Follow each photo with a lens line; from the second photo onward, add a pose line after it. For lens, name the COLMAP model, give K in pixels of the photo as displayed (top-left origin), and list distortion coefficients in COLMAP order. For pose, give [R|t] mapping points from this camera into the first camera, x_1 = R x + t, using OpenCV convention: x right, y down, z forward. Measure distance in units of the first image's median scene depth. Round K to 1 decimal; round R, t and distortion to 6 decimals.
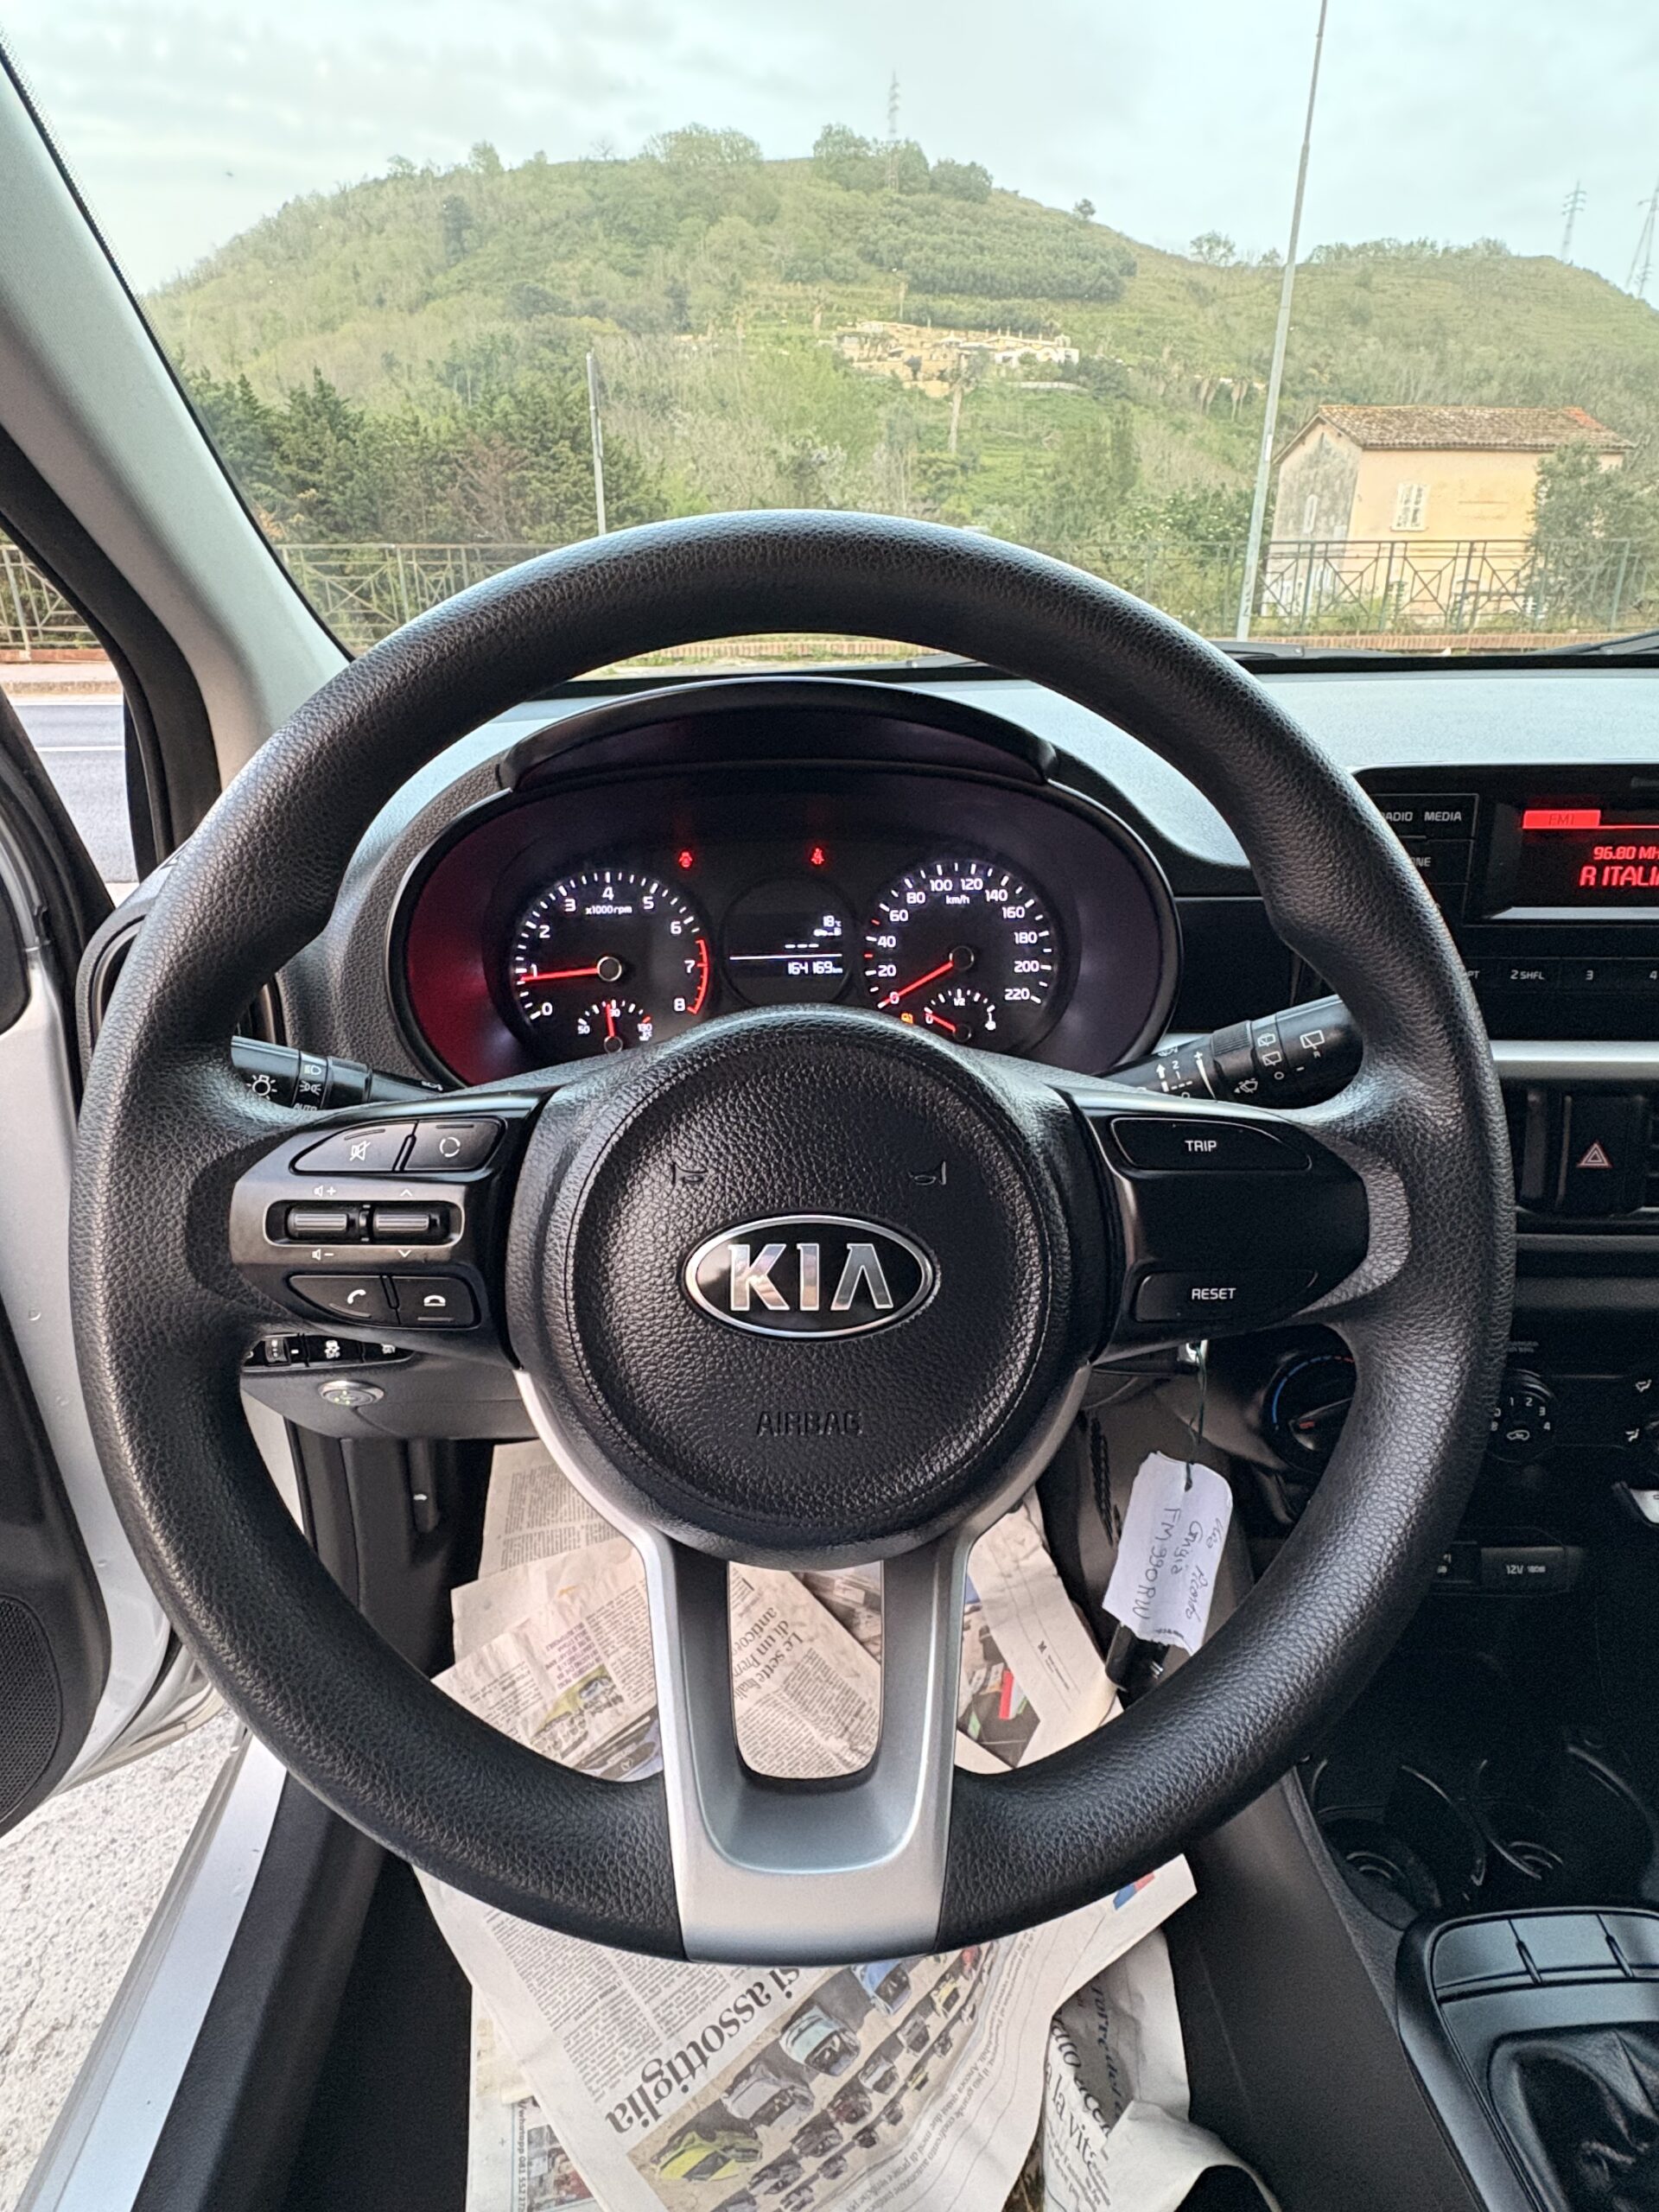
lens RADIAL K [[1170.5, 0, 841.5], [0, 1170.5, 1080.0], [0, 0, 1]] dist [0.002883, -0.001355]
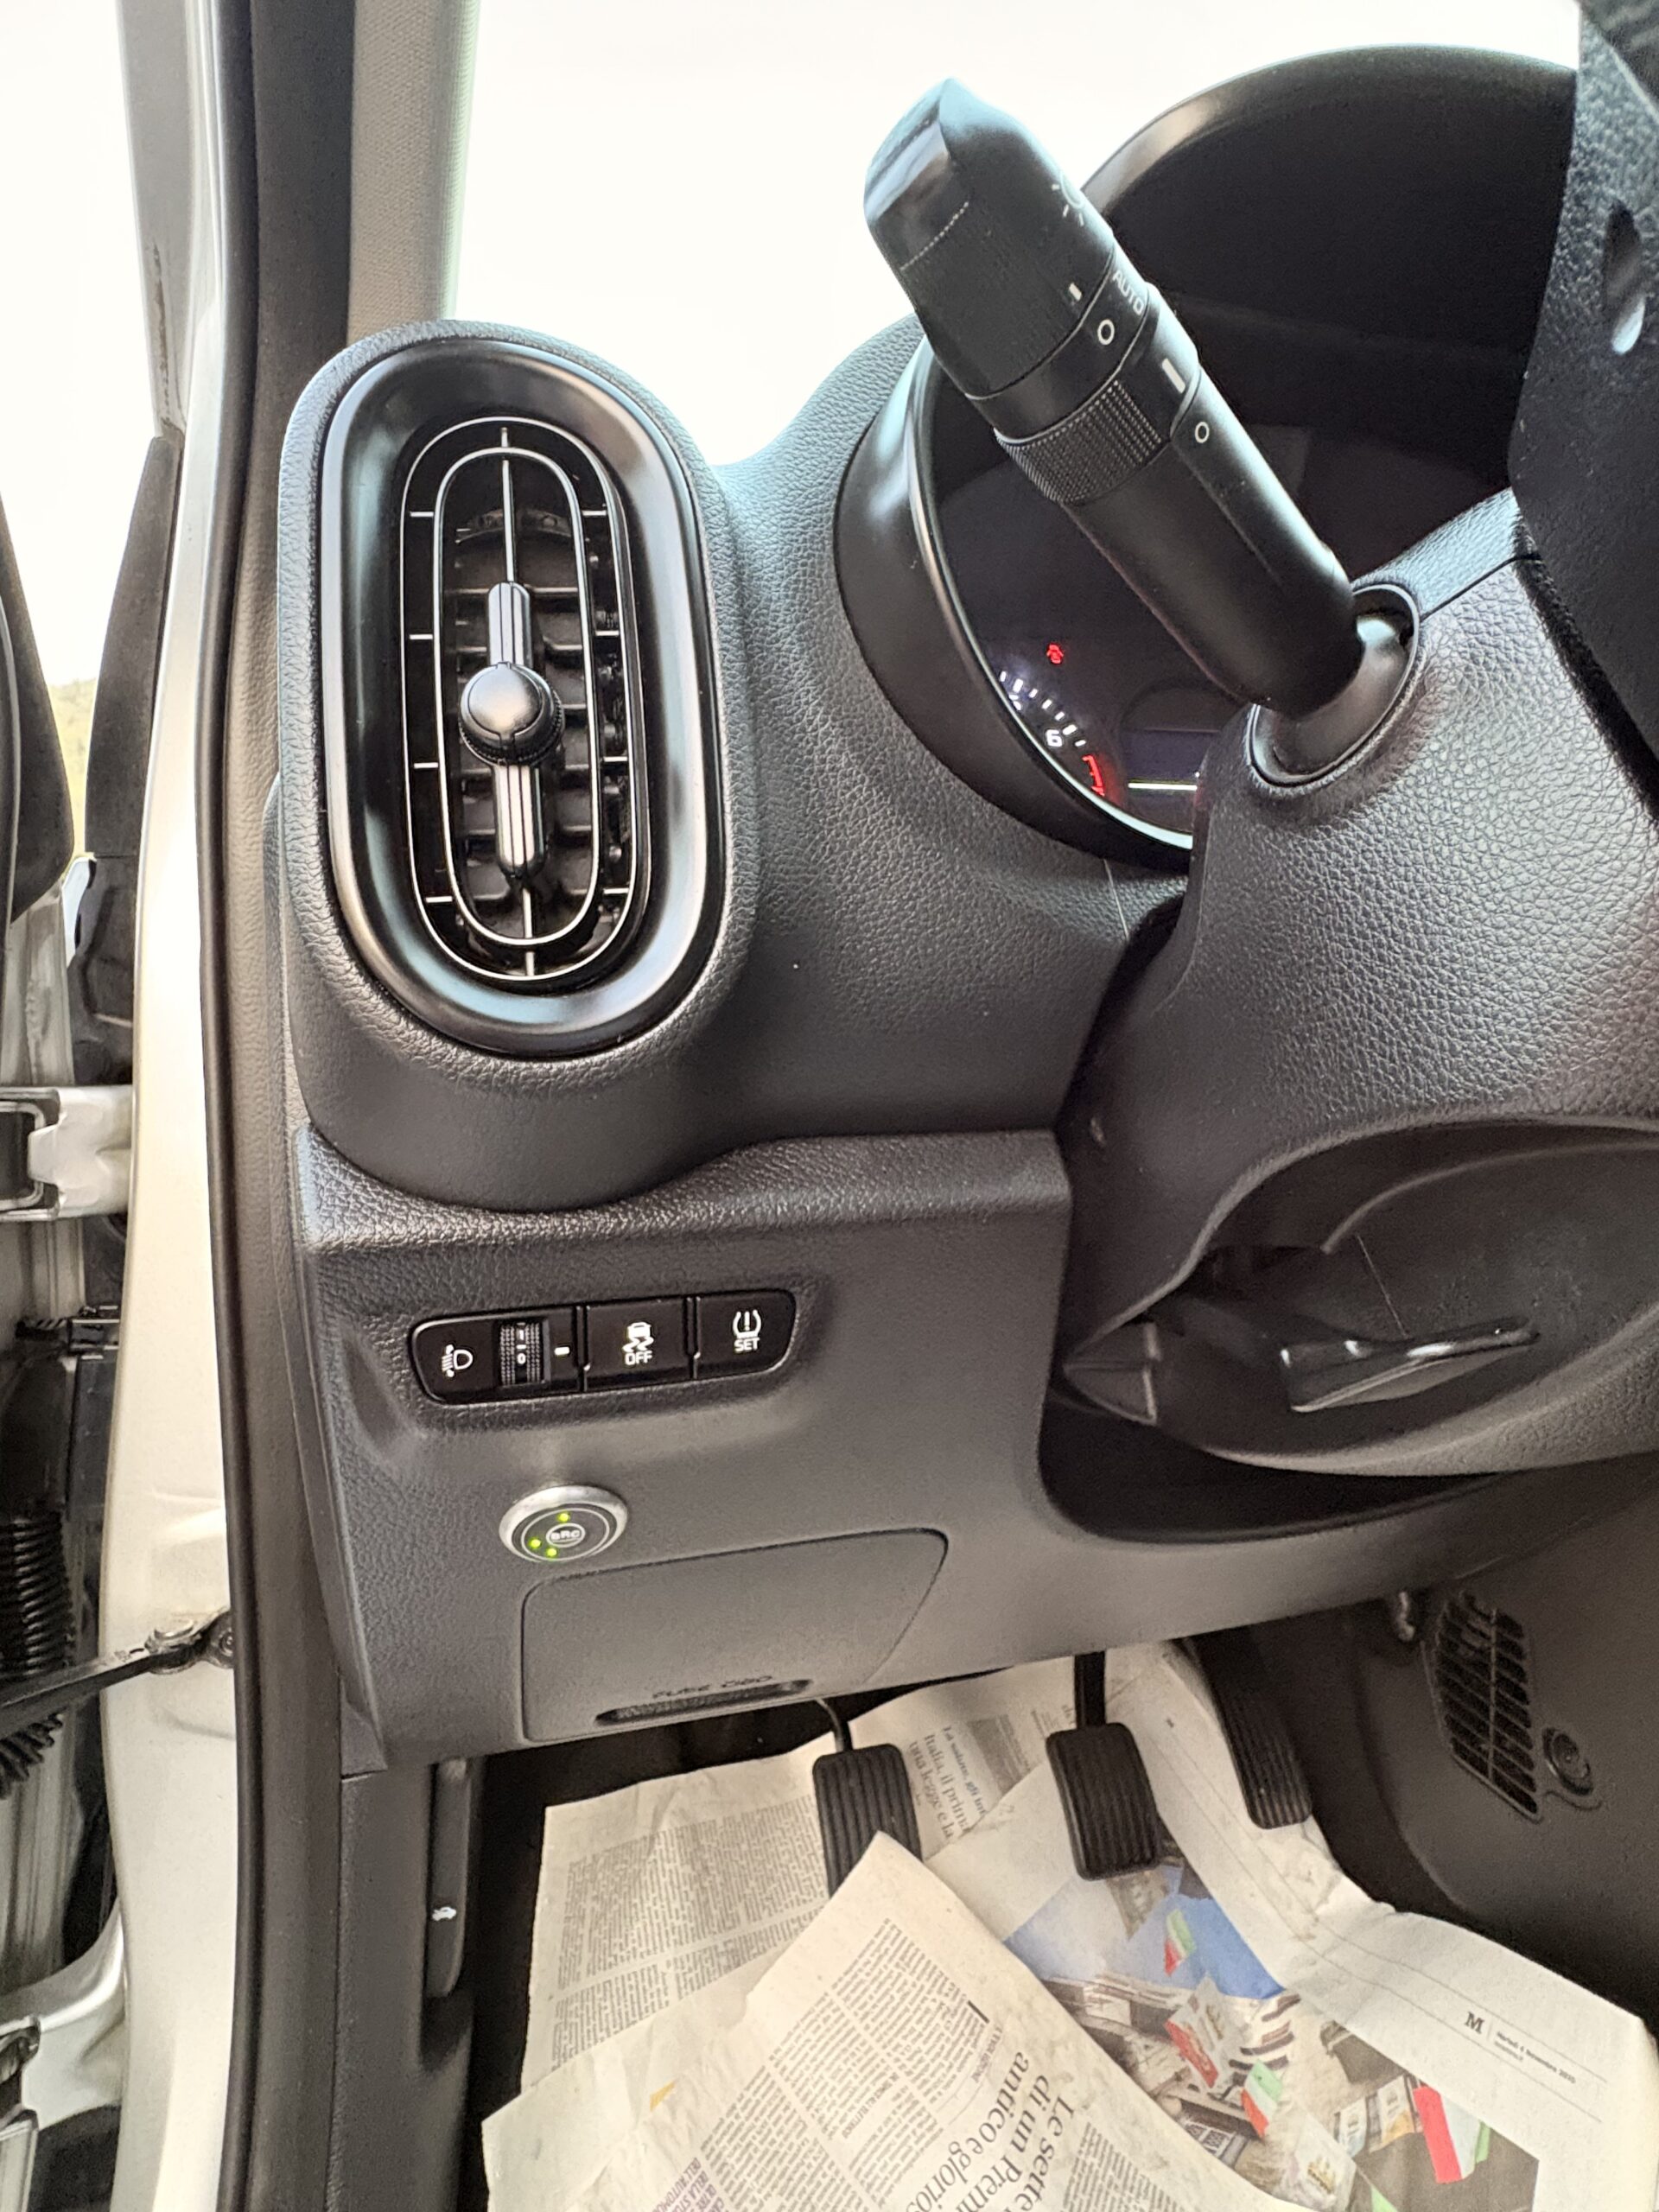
lens RADIAL K [[1170.5, 0, 815.0], [0, 1170.5, 1083.3], [0, 0, 1]] dist [0.002883, -0.001355]
pose [[0.975150, -0.022730, 0.220374, -0.261641], [0.097246, 0.937688, -0.333593, 0.165471], [-0.199060, 0.346734, 0.916598, 0.283313]]
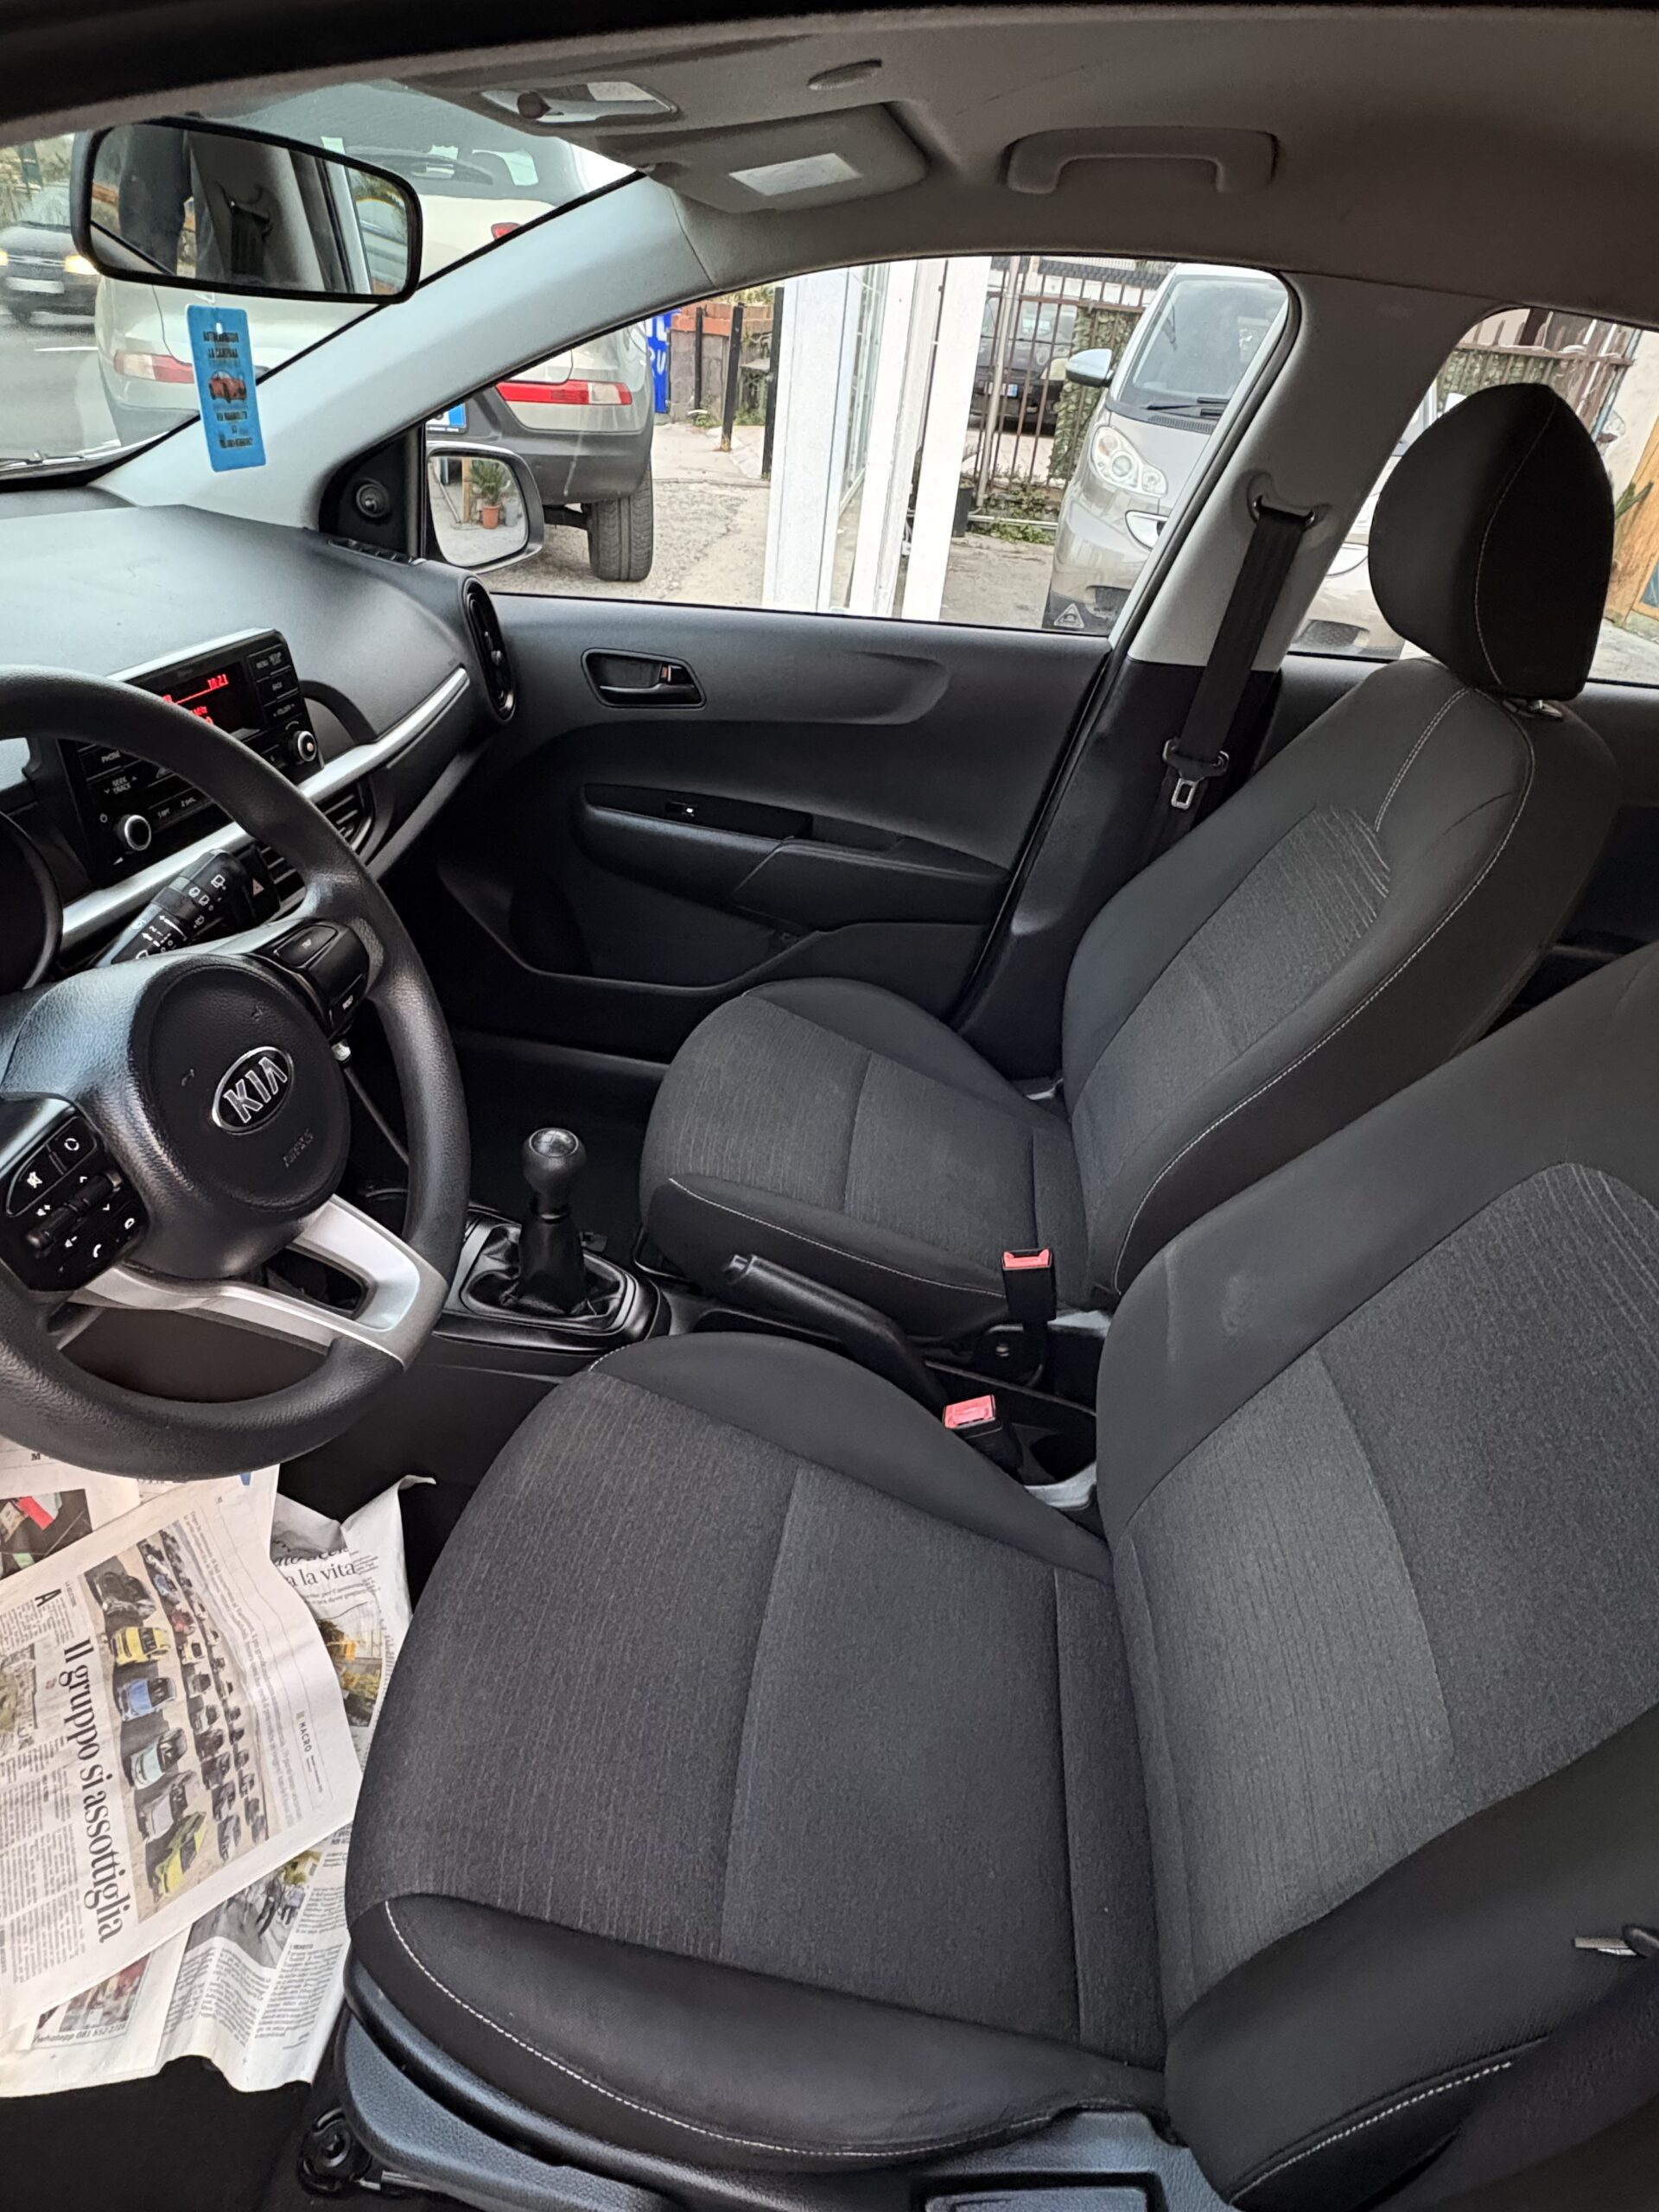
lens RADIAL K [[1170.5, 0, 846.4], [0, 1170.5, 1096.9], [0, 0, 1]] dist [0.002883, -0.001355]
pose [[0.137434, -0.532600, 0.835134, -0.446156], [0.276831, 0.830190, 0.483890, -0.142419], [-0.951039, 0.164688, 0.261537, -0.127326]]
